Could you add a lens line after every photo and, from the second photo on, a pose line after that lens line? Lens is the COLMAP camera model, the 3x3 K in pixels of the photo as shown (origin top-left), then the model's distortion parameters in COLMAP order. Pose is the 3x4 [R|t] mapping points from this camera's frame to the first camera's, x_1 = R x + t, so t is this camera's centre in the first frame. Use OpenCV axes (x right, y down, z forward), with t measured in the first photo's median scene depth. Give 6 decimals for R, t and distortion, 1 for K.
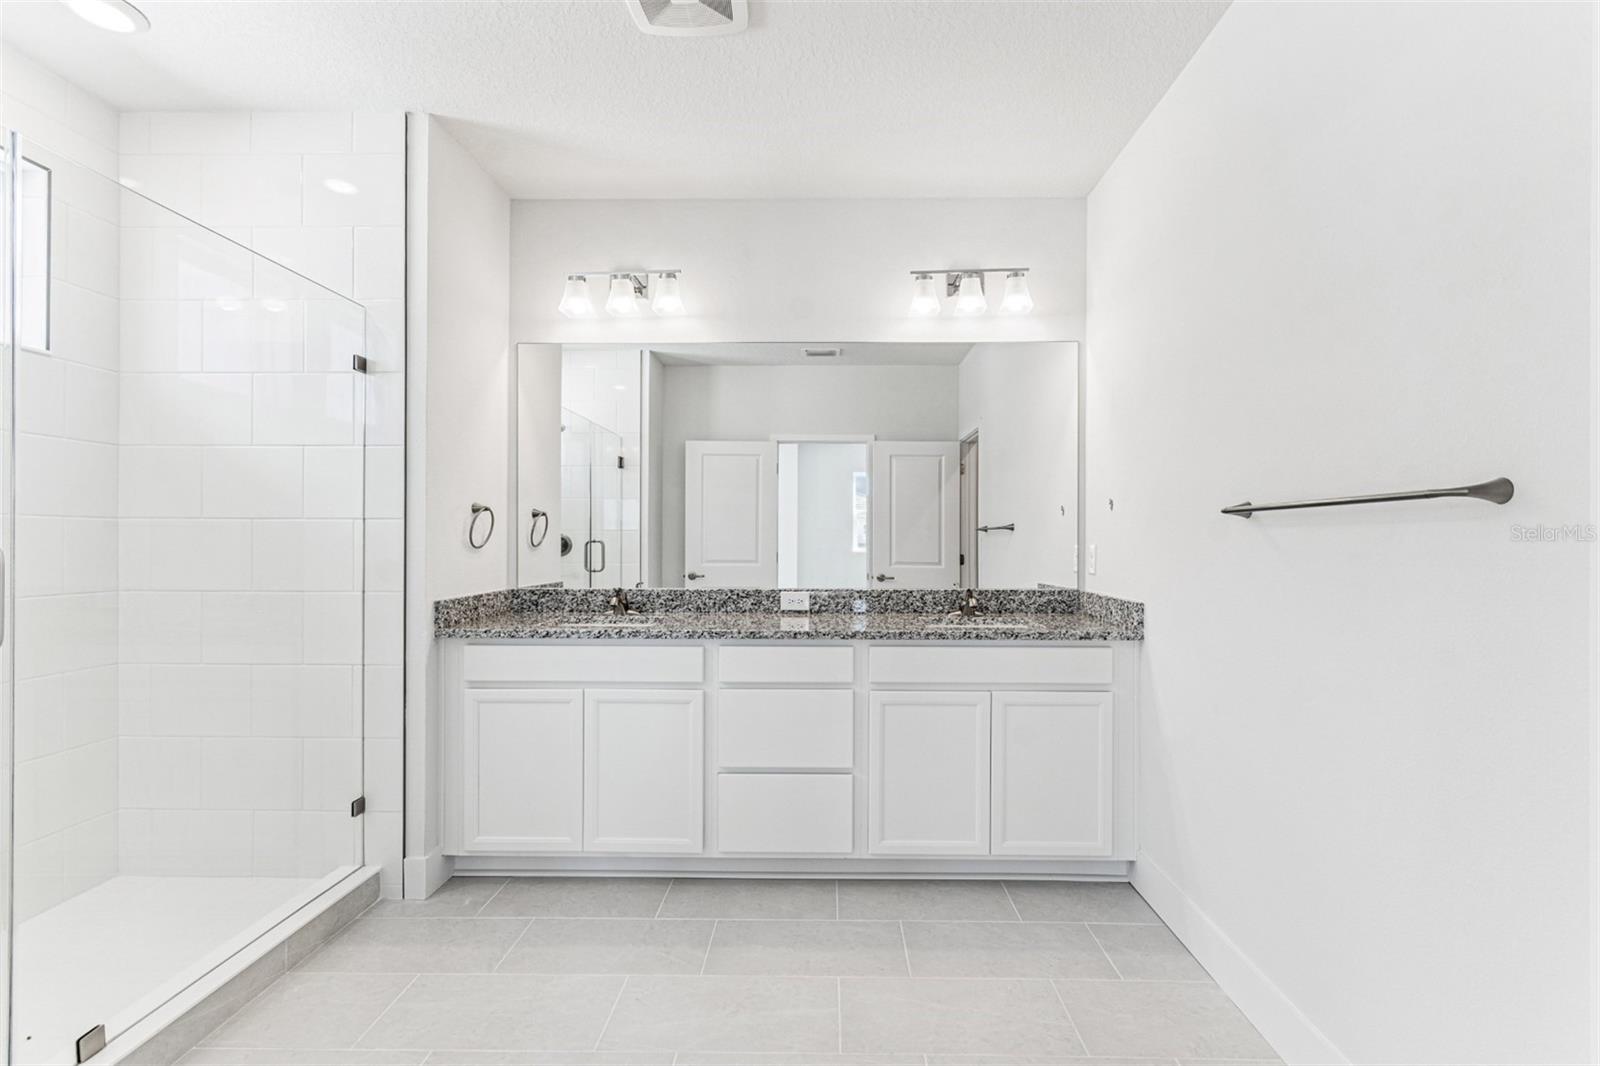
lens RADIAL K [[708.8, 0, 814.6], [0, 708.8, 536.4], [0, 0, 1]] dist [-0.002522, 0.000289]
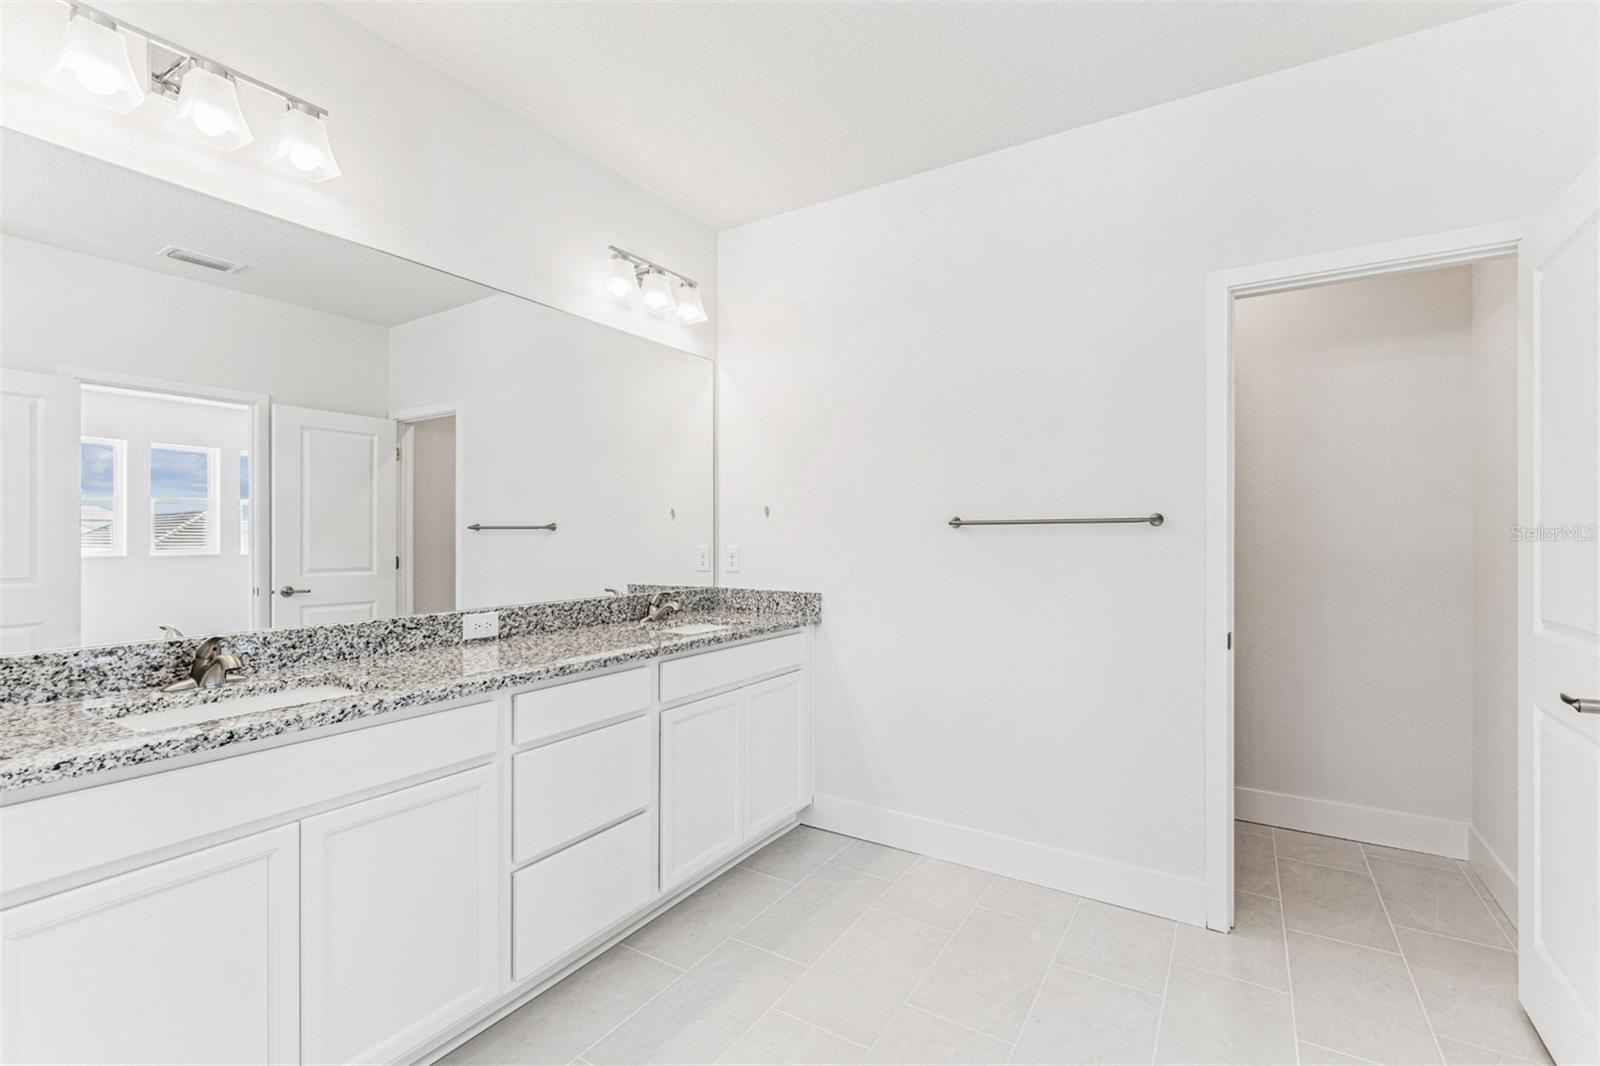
lens RADIAL K [[708.8, 0, 811.0], [0, 708.8, 534.7], [0, 0, 1]] dist [-0.002522, 0.000289]
pose [[0.507673, -0.000551, 0.861549, -0.501570], [-0.003324, 0.999991, 0.002598, -0.009010], [-0.861543, -0.004183, 0.507667, 0.314036]]
